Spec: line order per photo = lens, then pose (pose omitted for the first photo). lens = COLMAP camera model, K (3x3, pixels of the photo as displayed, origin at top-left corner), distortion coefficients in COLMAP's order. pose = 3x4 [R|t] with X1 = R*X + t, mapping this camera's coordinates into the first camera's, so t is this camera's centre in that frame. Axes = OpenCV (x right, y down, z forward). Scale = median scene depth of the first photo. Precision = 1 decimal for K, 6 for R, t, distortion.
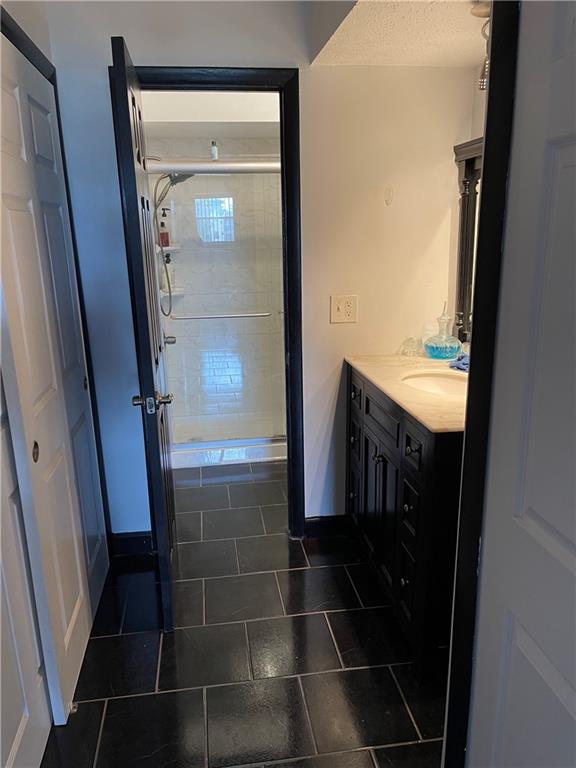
lens RADIAL K [[586.1, 0, 283.8], [0, 586.1, 391.1], [0, 0, 1]] dist [0.065609, -0.064788]
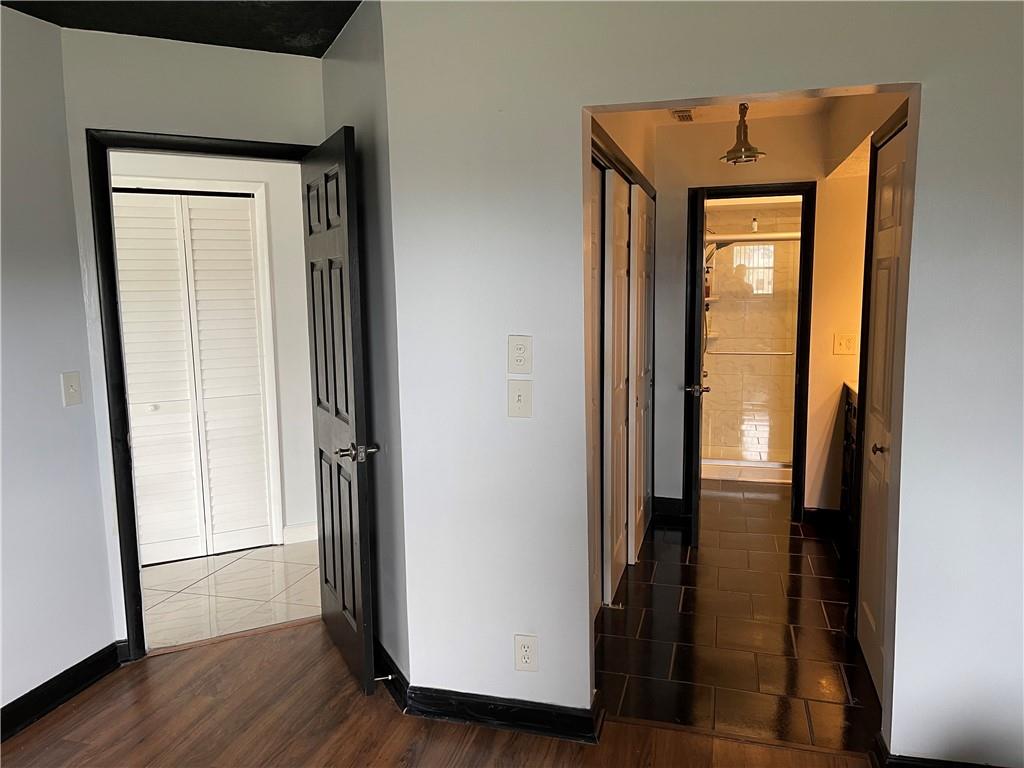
lens RADIAL K [[781.4, 0, 509.2], [0, 781.4, 384.3], [0, 0, 1]] dist [0.065609, -0.064788]
pose [[0.915202, 0.063038, -0.398034, 0.107507], [-0.115290, 0.987365, -0.108713, 0.201296], [0.386152, 0.145384, 0.910906, -0.788228]]
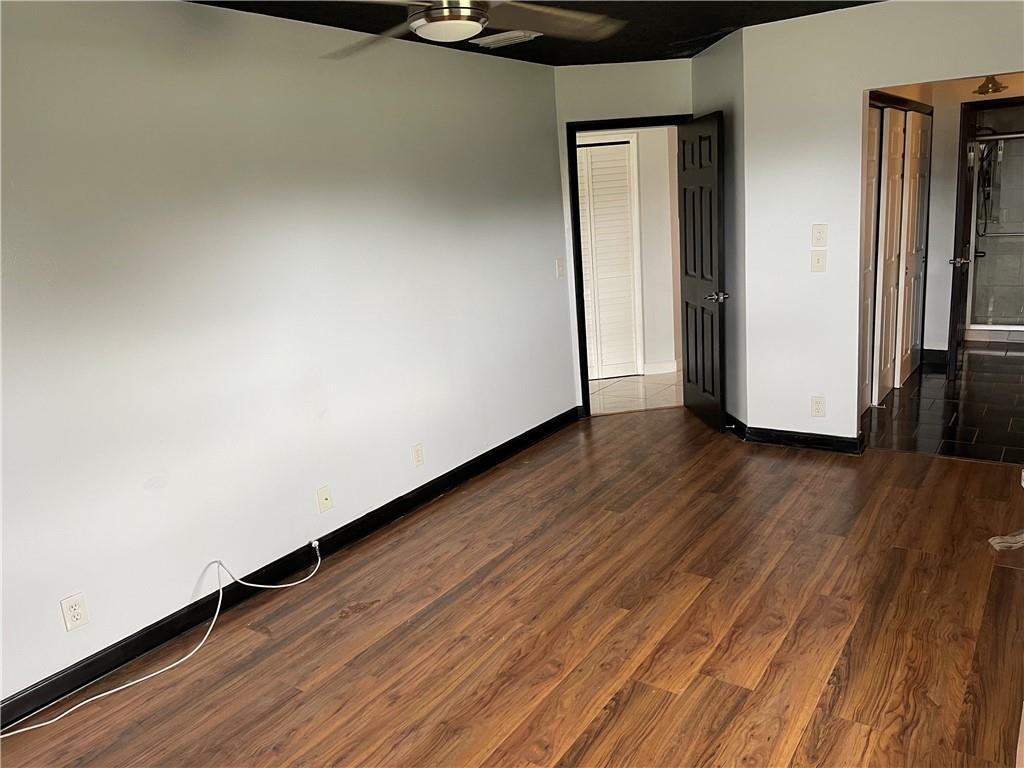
lens RADIAL K [[781.4, 0, 515.3], [0, 781.4, 386.0], [0, 0, 1]] dist [0.065609, -0.064788]
pose [[0.734775, 0.127894, -0.666145, 0.387876], [-0.124917, 0.990781, 0.052434, 0.351125], [0.666710, 0.044685, 0.743977, -1.500554]]
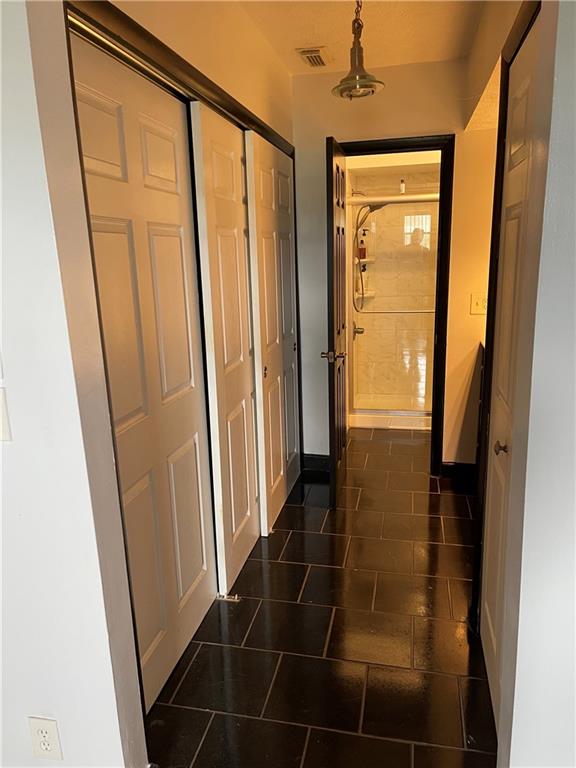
lens RADIAL K [[586.1, 0, 284.5], [0, 586.1, 390.5], [0, 0, 1]] dist [0.065609, -0.064788]
pose [[0.937778, 0.078327, -0.338287, 0.132288], [-0.086134, 0.996251, -0.008104, 0.091981], [0.336384, 0.036738, 0.941008, -0.355139]]
